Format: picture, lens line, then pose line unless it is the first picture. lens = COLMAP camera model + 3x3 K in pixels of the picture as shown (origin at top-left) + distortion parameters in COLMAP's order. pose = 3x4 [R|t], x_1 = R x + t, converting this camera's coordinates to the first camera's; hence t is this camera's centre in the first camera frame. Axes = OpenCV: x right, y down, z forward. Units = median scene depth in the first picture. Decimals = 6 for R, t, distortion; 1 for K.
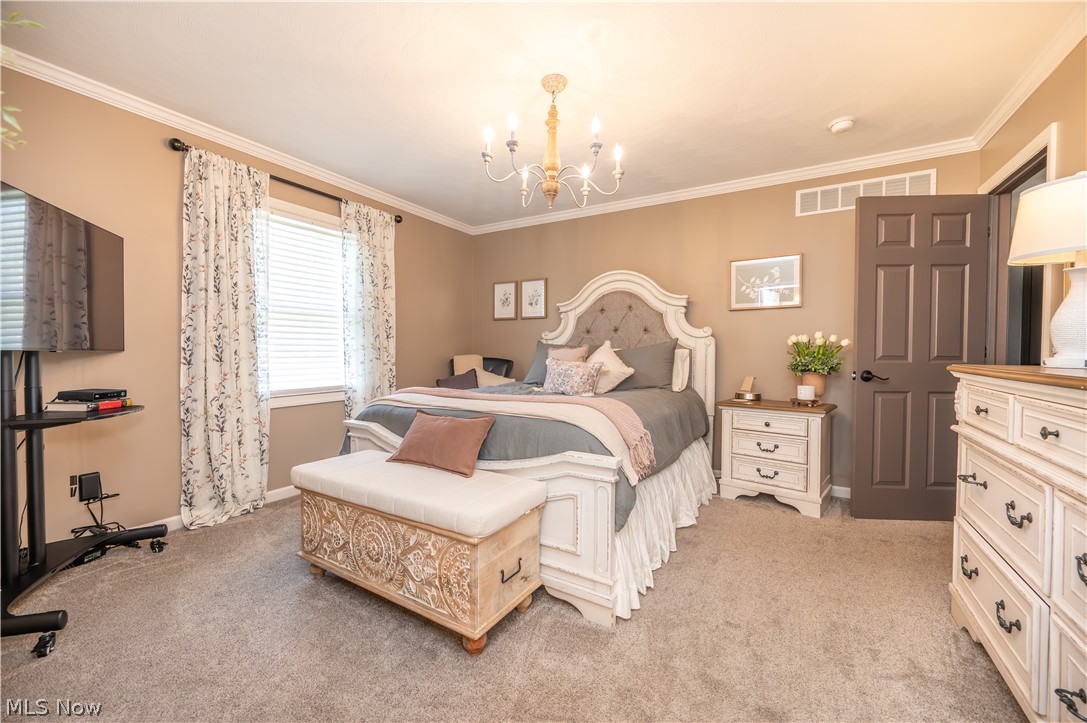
lens RADIAL K [[430.7, 0, 543.5], [0, 430.7, 361.5], [0, 0, 1]] dist [-0.001712, -0.000172]
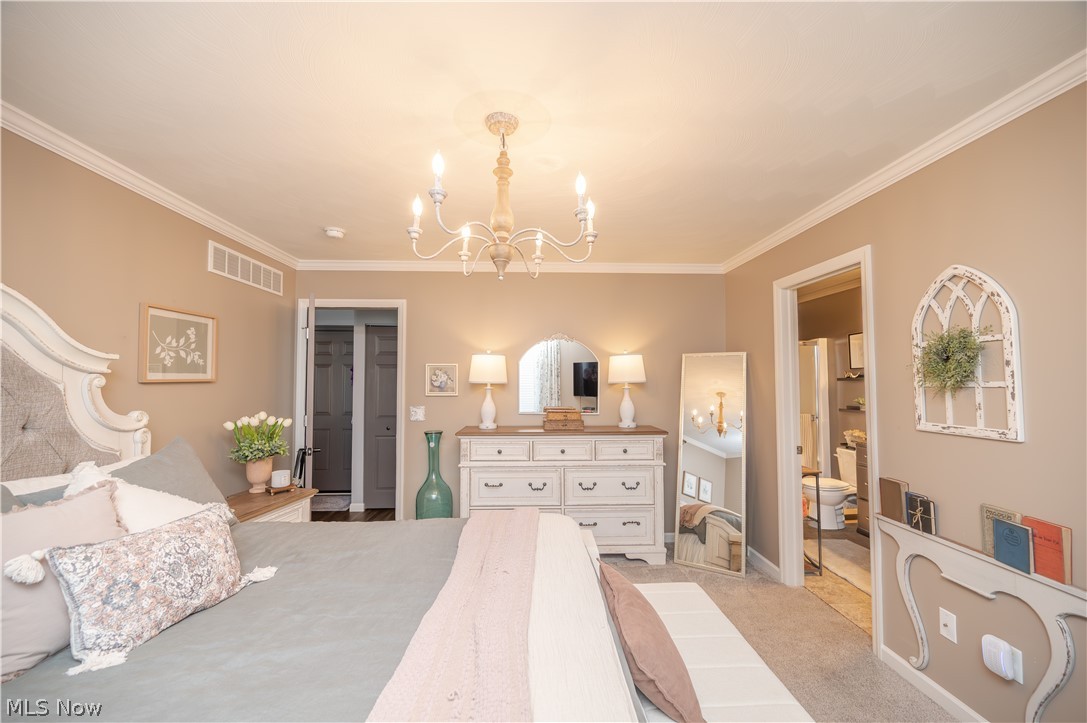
lens RADIAL K [[430.7, 0, 543.5], [0, 430.7, 361.5], [0, 0, 1]] dist [-0.001712, -0.000172]
pose [[-0.555537, 0.033482, 0.830818, -0.440781], [0.025755, 0.999402, -0.023054, -0.128782], [-0.831093, 0.008590, -0.556067, 0.925744]]
